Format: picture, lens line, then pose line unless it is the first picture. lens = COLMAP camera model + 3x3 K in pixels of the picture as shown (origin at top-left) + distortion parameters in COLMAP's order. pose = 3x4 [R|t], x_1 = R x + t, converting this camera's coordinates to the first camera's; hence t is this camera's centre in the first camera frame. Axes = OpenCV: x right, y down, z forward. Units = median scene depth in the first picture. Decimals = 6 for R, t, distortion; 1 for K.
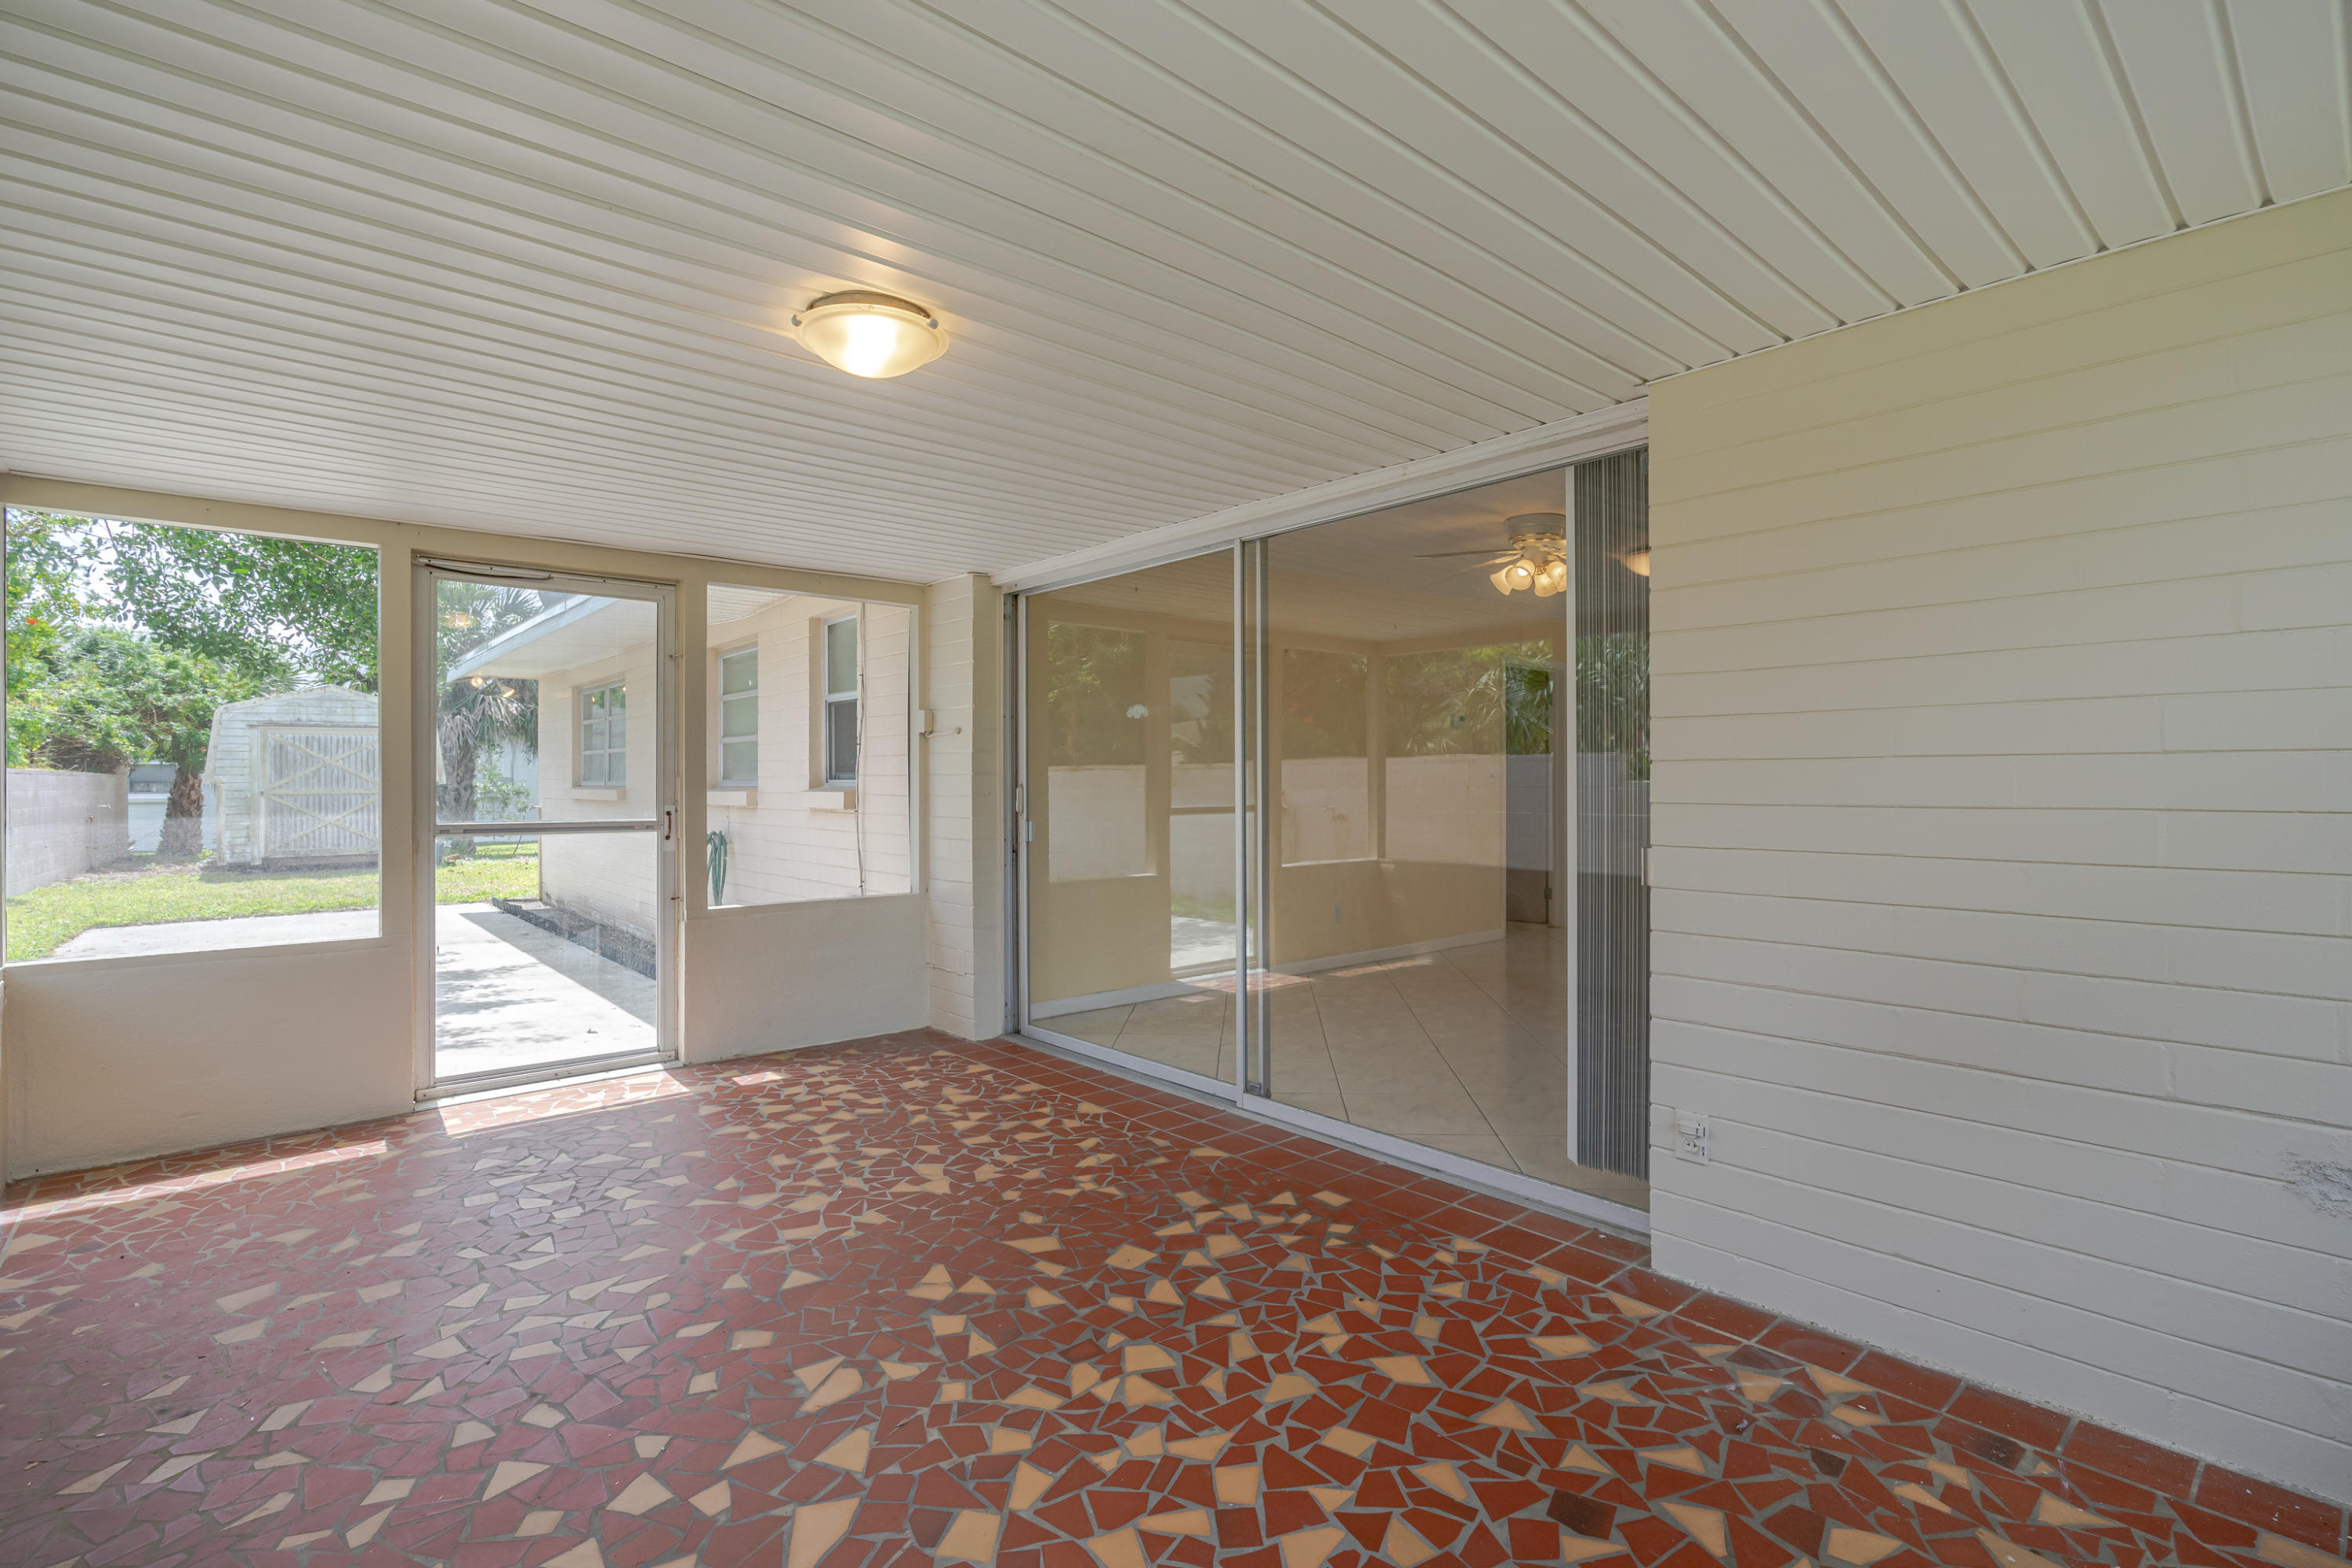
lens RADIAL K [[1085.8, 0, 1171.4], [0, 1085.8, 783.5], [0, 0, 1]] dist [-0.011397, 0.003157]
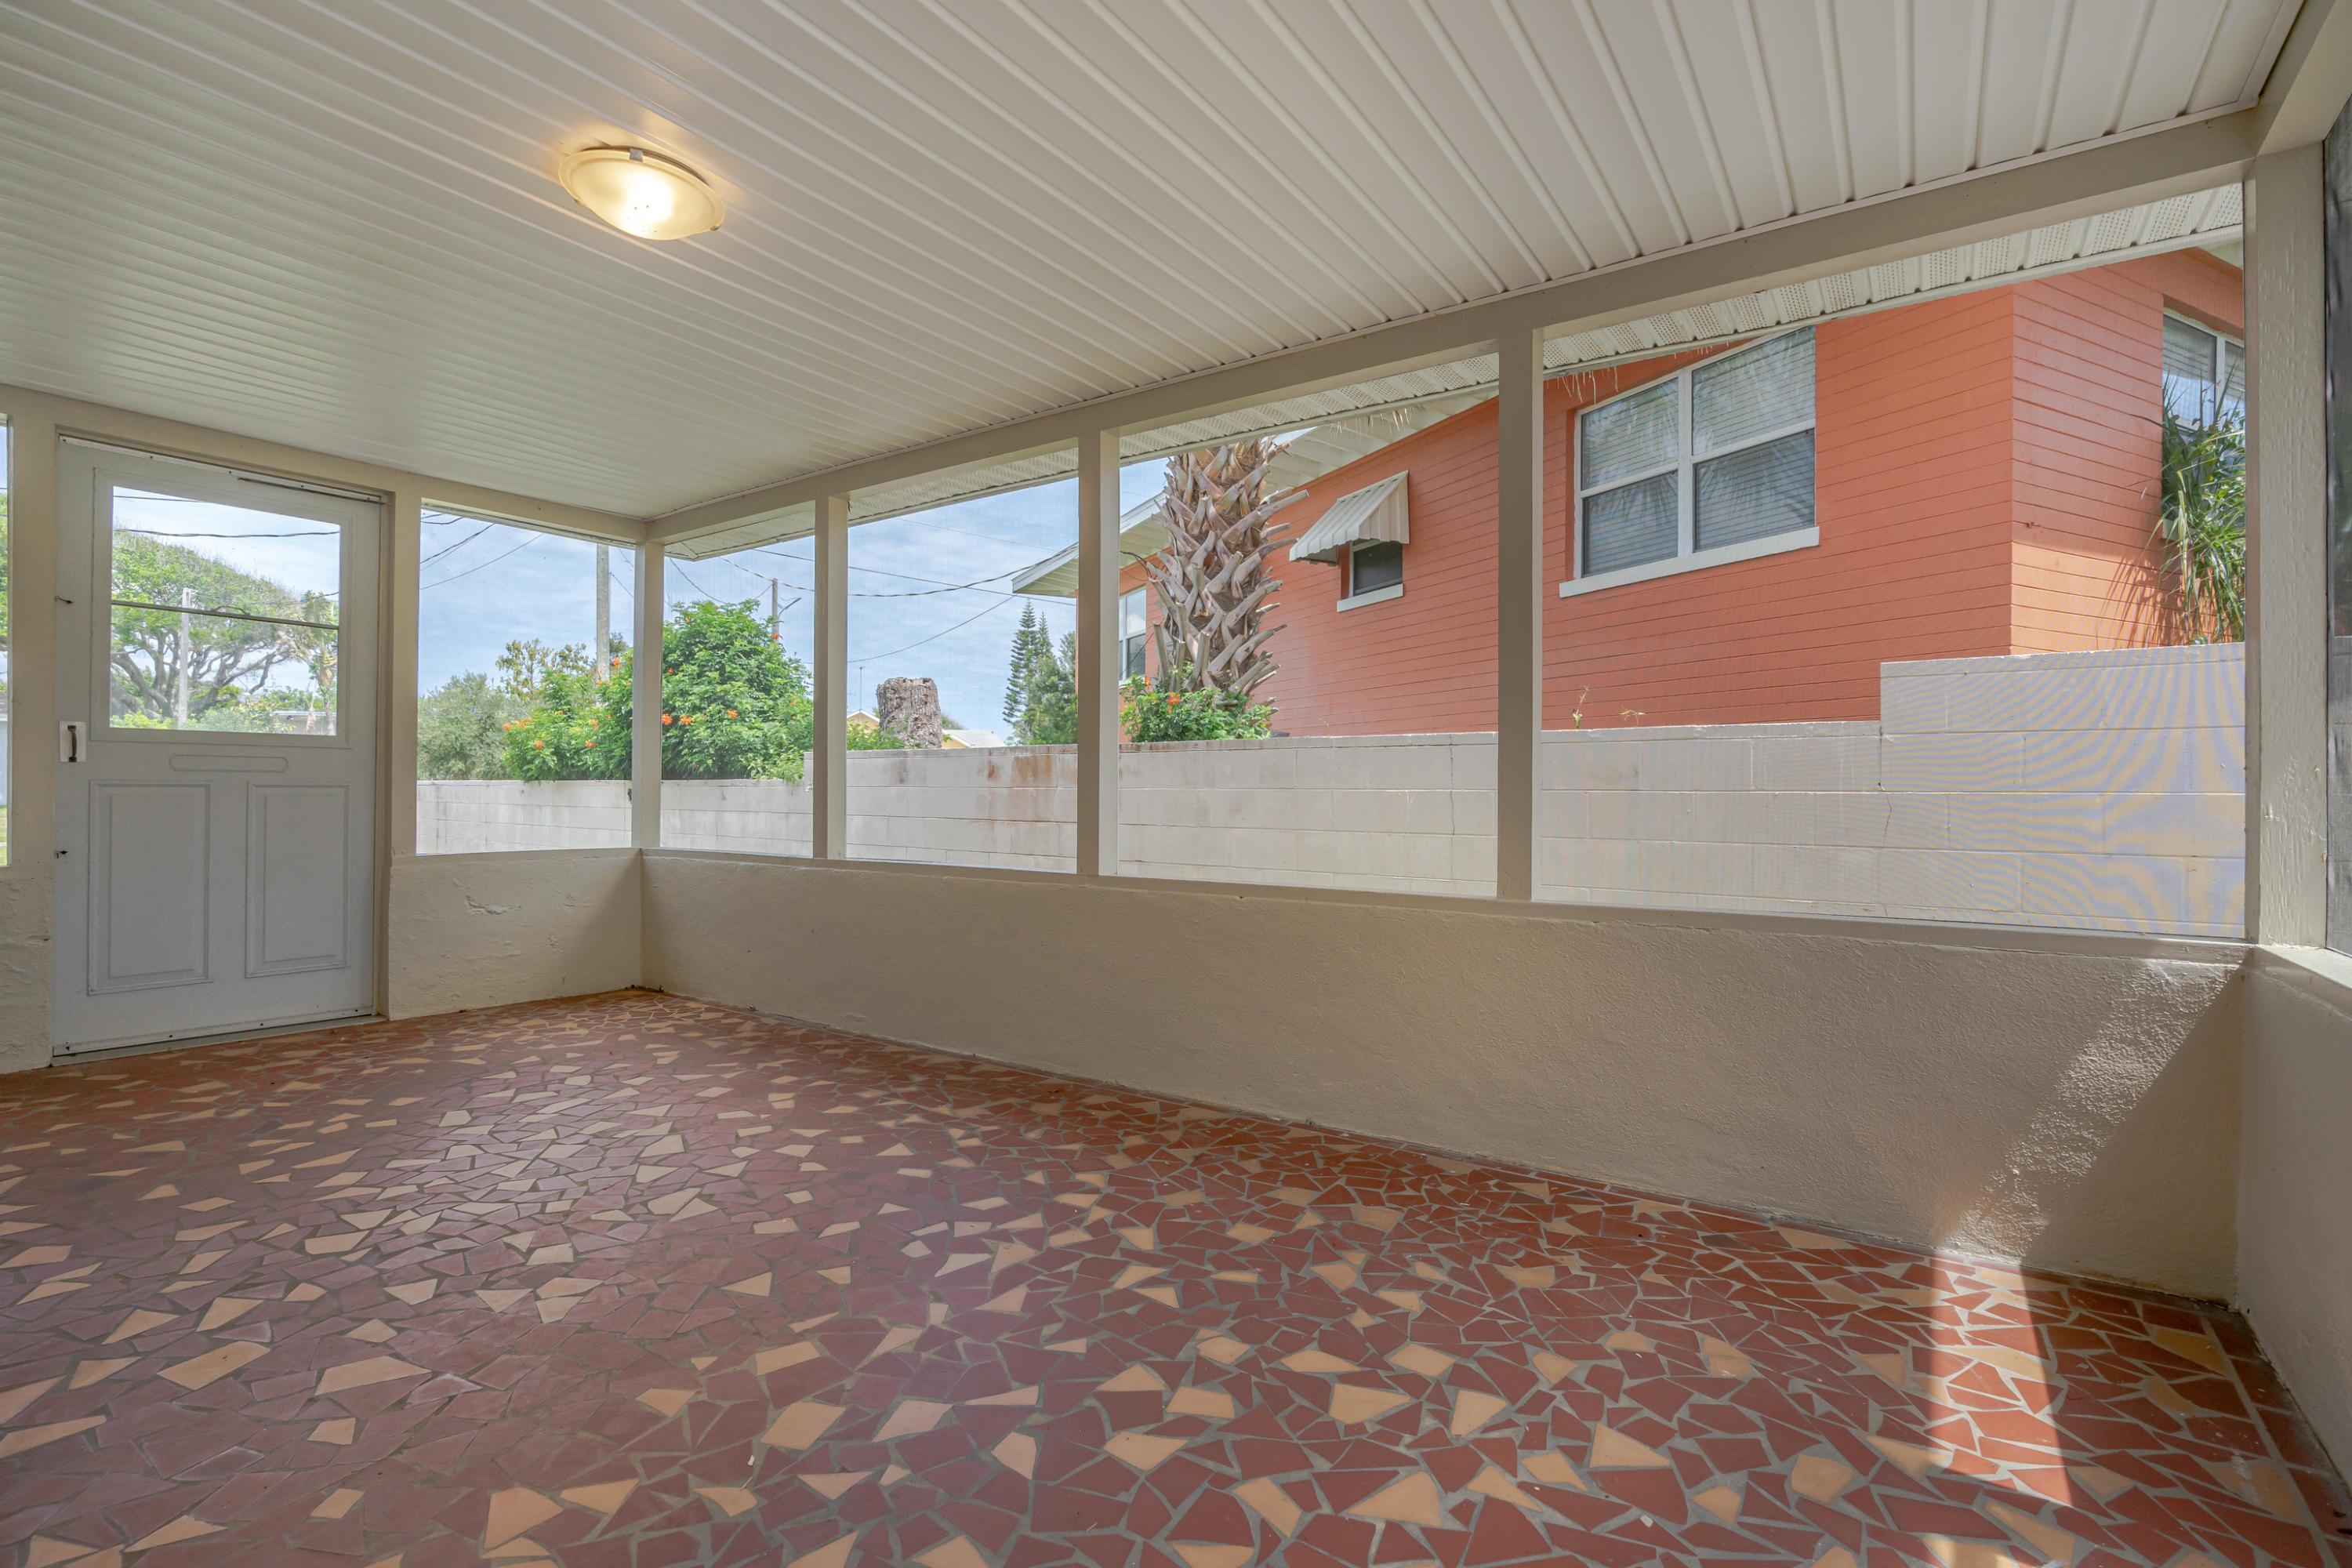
lens RADIAL K [[1085.8, 0, 1179.1], [0, 1085.8, 789.9], [0, 0, 1]] dist [-0.011397, 0.003157]
pose [[-0.971230, -0.003155, -0.238122, -0.418266], [-0.003310, 0.999994, 0.000249, 0.094862], [0.238120, 0.001030, -0.971235, 1.678048]]
